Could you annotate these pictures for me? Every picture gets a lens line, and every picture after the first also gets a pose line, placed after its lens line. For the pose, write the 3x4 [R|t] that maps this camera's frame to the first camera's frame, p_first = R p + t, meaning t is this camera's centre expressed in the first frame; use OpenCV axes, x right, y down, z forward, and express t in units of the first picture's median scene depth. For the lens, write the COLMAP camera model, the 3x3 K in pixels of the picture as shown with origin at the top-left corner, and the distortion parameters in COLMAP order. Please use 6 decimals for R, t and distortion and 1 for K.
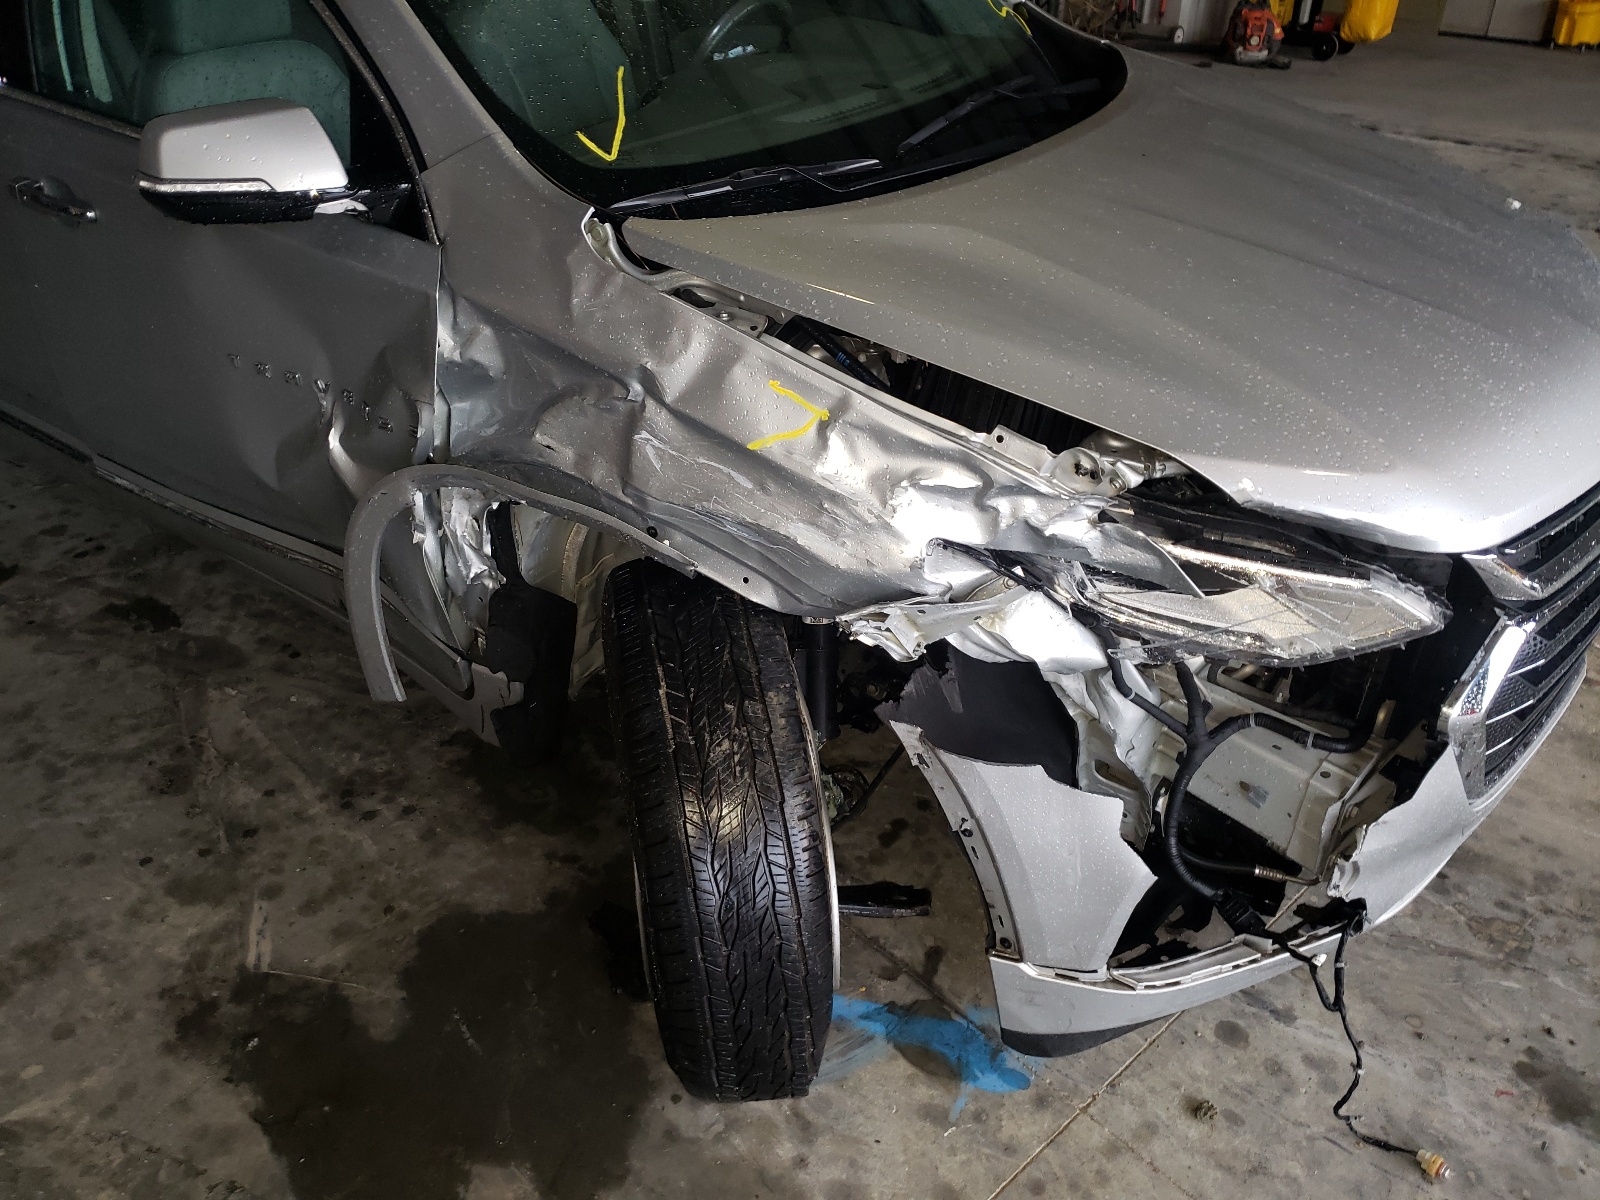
lens RADIAL K [[1221.8, 0, 800.7], [0, 1221.8, 586.1], [0, 0, 1]] dist [-0.021469, 0.056596]
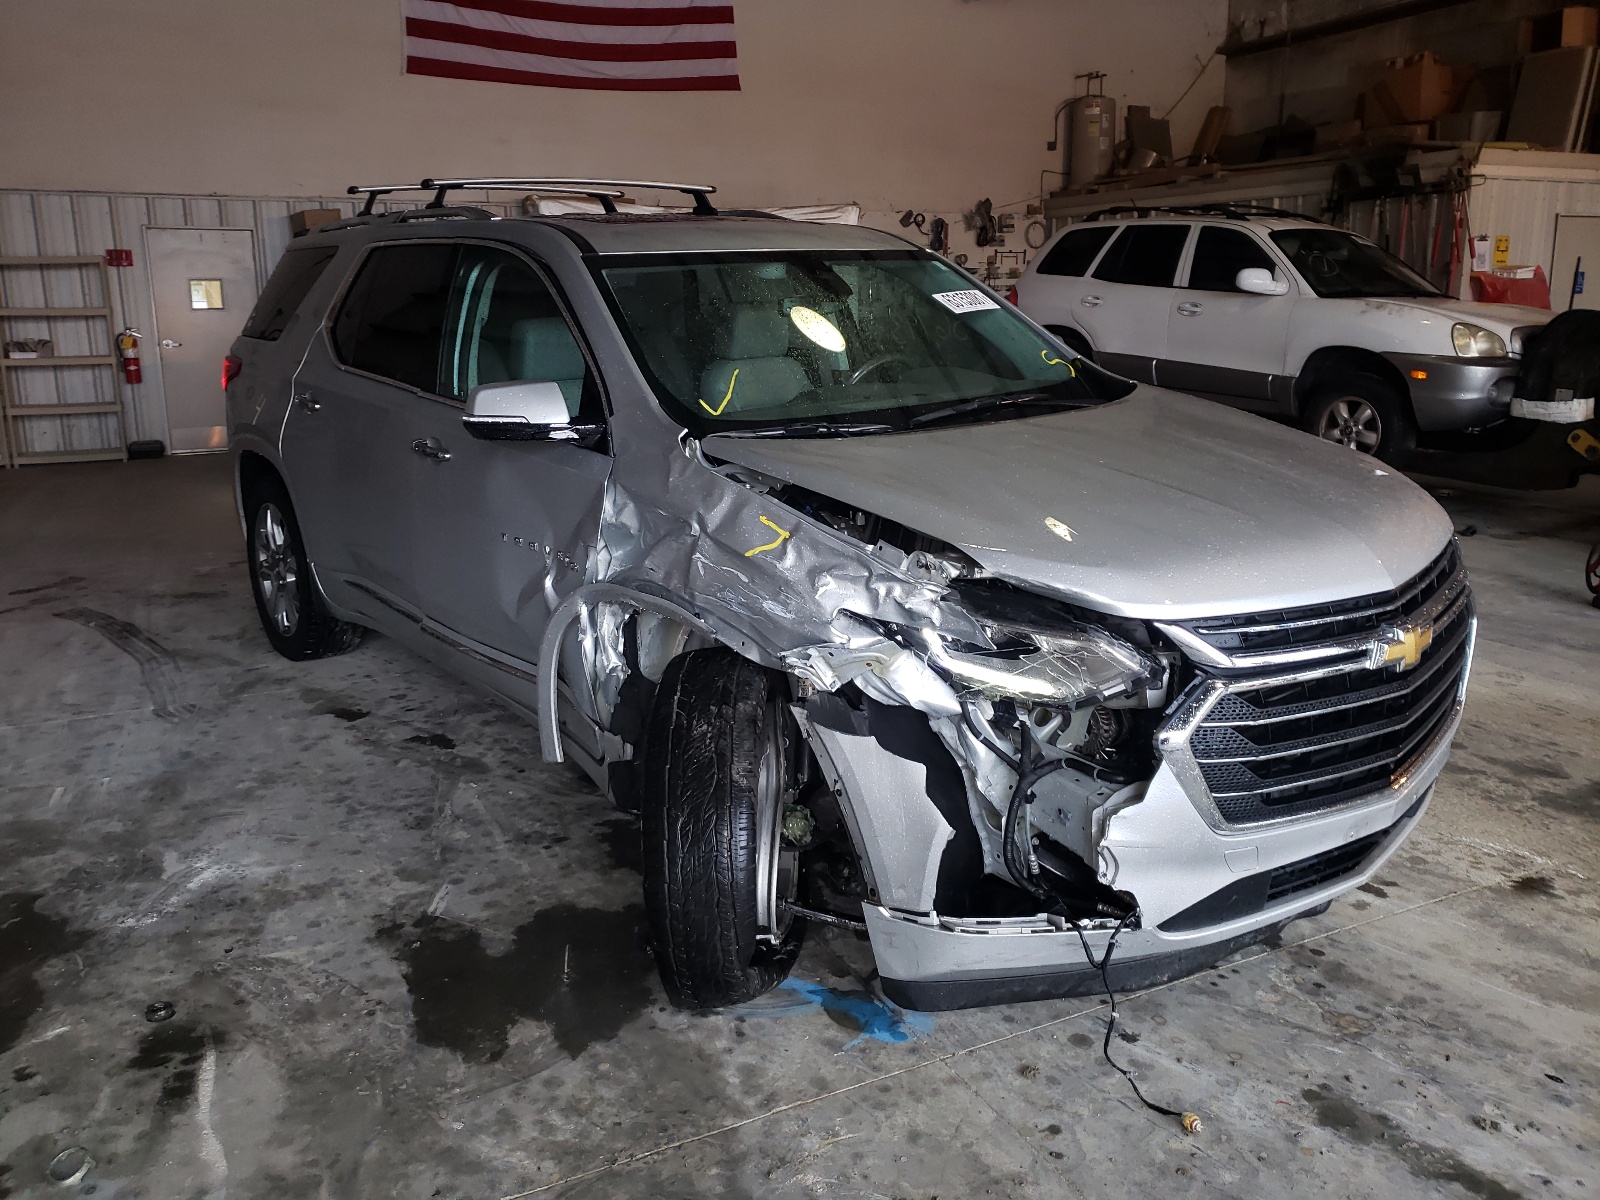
lens RADIAL K [[1252.9, 0, 800.0], [0, 1252.9, 600.0], [0, 0, 1]] dist [0.020043, 0.000941]
pose [[0.956585, 0.048943, -0.287314, 0.442387], [-0.137123, 0.945456, -0.295482, 0.371988], [0.257181, 0.322051, 0.911121, -0.445747]]
